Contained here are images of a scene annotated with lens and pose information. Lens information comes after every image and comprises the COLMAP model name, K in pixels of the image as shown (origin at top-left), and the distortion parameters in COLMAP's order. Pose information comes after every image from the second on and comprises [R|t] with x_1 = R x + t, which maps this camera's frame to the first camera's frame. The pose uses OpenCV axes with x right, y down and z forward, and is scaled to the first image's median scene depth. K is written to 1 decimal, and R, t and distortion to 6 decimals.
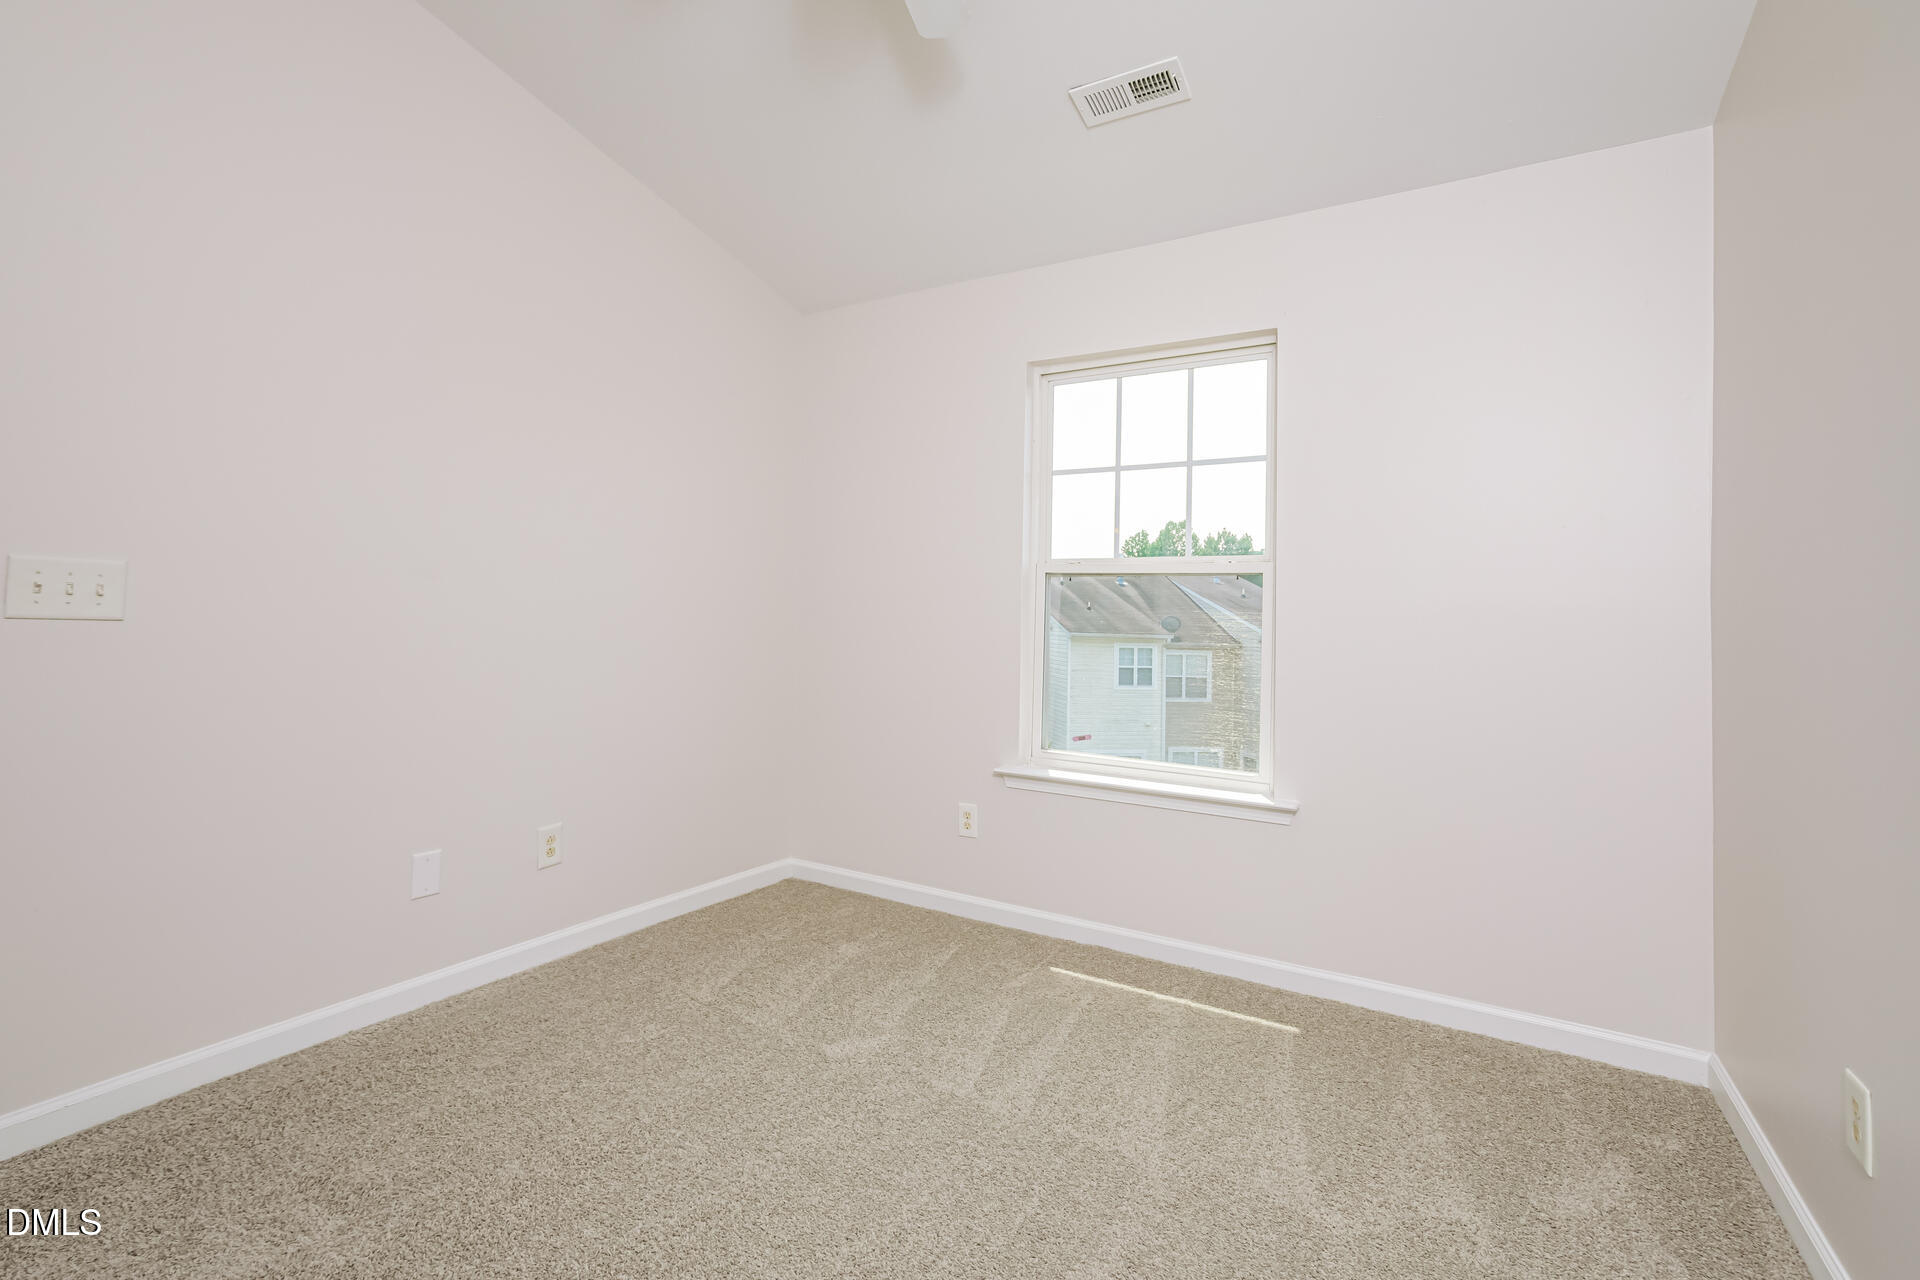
lens RADIAL K [[852.1, 0, 962.4], [0, 852.1, 602.2], [0, 0, 1]] dist [0.087091, 0.000017]
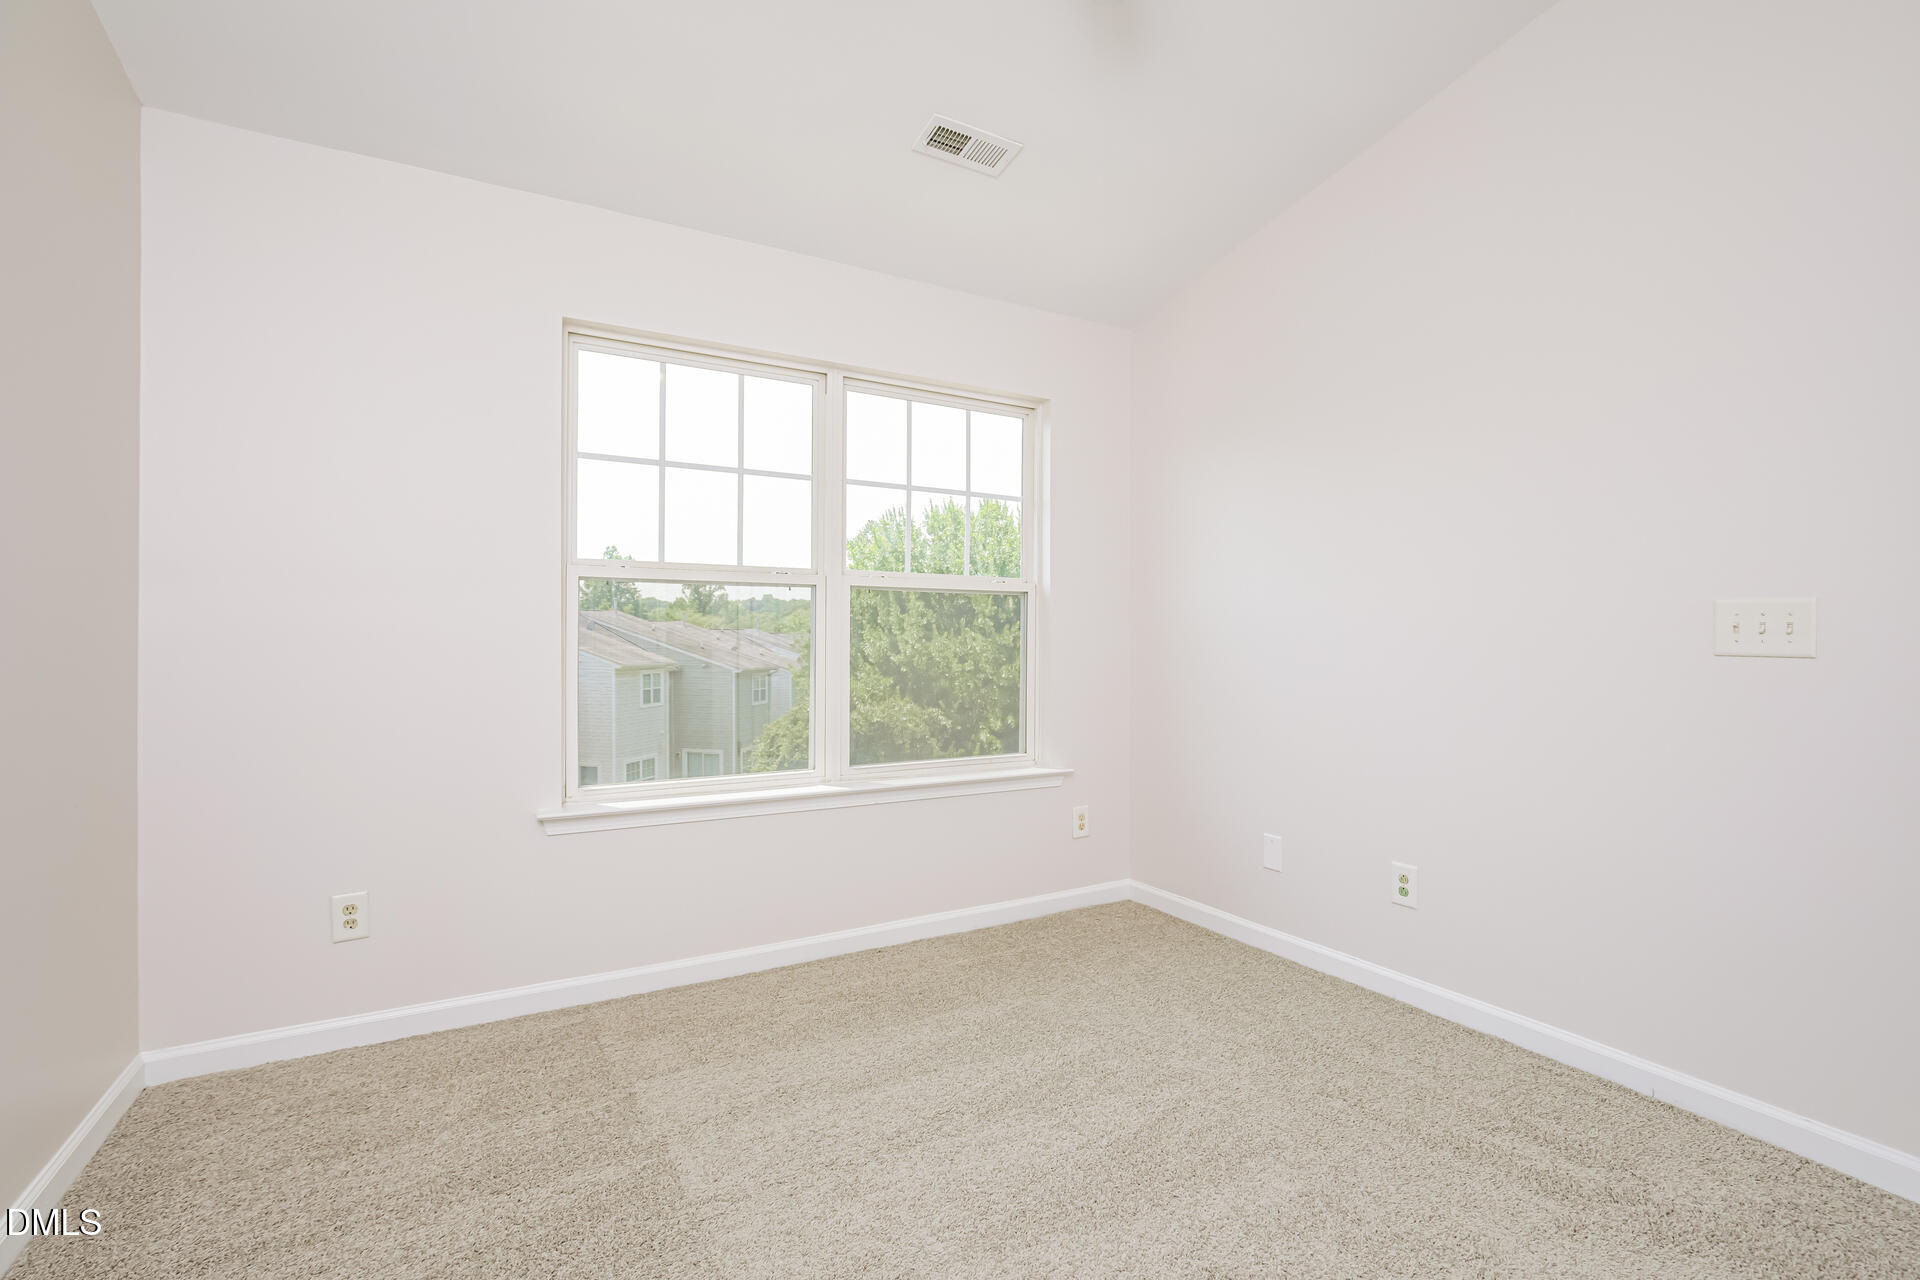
lens RADIAL K [[887.6, 0, 960.0], [0, 887.6, 640.0], [0, 0, 1]] dist [-0.029416, 0.000020]
pose [[0.473242, -0.029996, 0.880422, -0.530519], [-0.005039, 0.999312, 0.036755, -0.007591], [-0.880918, -0.021830, 0.472765, 0.309908]]
